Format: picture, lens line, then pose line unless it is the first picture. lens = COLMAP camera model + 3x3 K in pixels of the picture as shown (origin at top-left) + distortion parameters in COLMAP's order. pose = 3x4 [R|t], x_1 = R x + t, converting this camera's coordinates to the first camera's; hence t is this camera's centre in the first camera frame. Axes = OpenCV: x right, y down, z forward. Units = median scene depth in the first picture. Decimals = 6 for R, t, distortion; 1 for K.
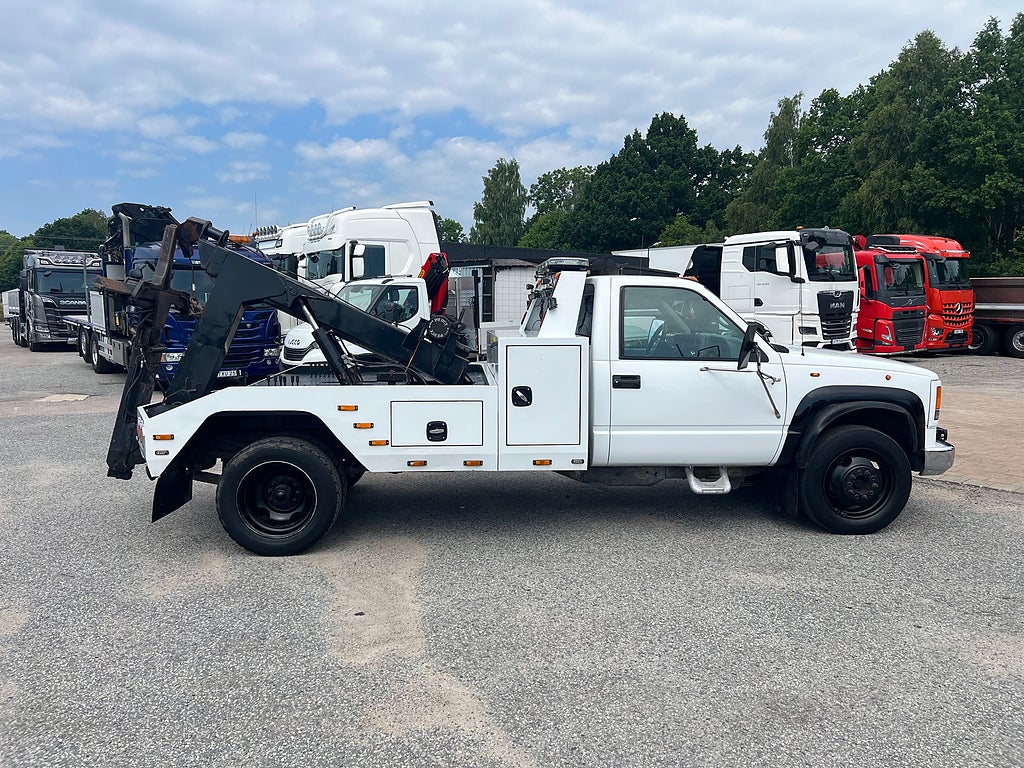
lens RADIAL K [[772.0, 0, 515.5], [0, 772.0, 386.3], [0, 0, 1]] dist [0.050590, -0.053994]
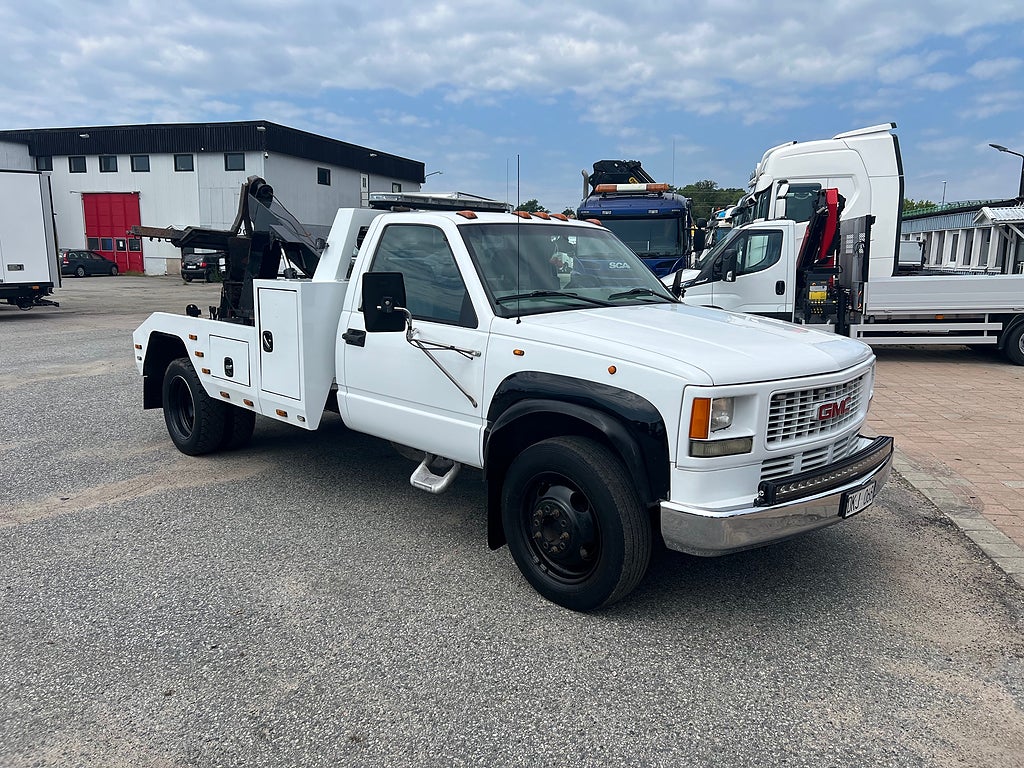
lens RADIAL K [[772.0, 0, 515.1], [0, 772.0, 380.1], [0, 0, 1]] dist [0.050590, -0.053994]
pose [[0.649822, 0.127662, -0.749289, 0.246709], [-0.086197, 0.991812, 0.094228, -0.014911], [0.755183, 0.003354, 0.655505, 0.154707]]
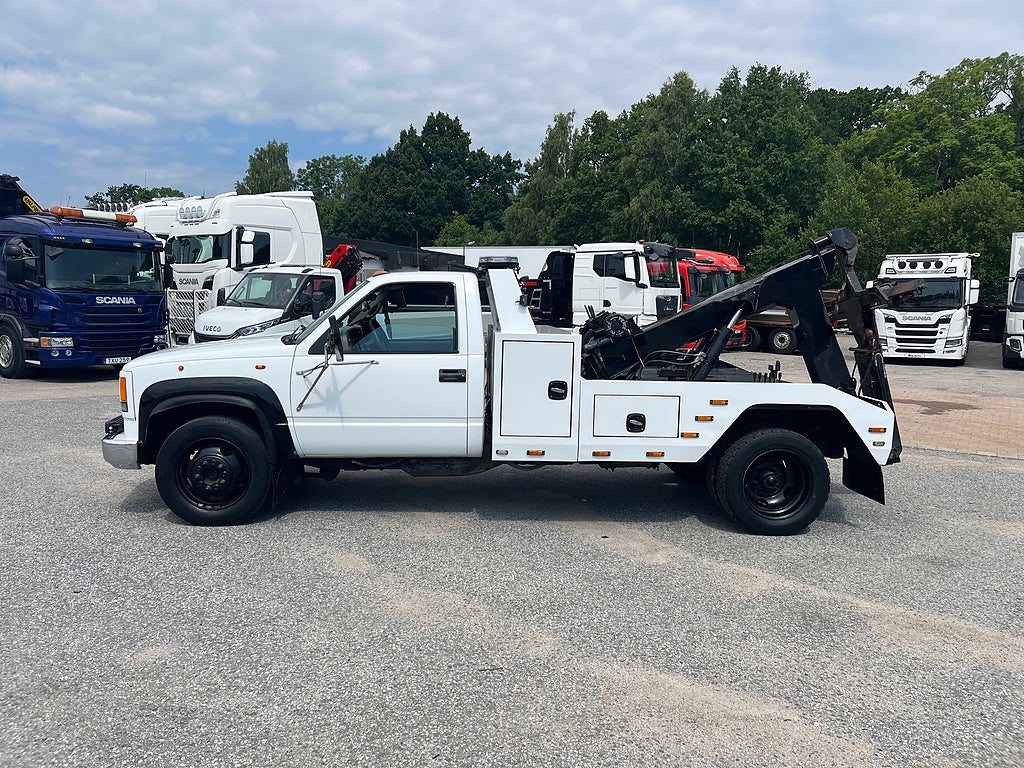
lens RADIAL K [[772.0, 0, 519.2], [0, 772.0, 387.2], [0, 0, 1]] dist [0.050590, -0.053994]
pose [[0.946812, -0.002390, 0.321779, -0.162540], [-0.000844, 0.999951, 0.009912, 0.004998], [-0.321786, -0.009656, 0.946763, -0.042542]]
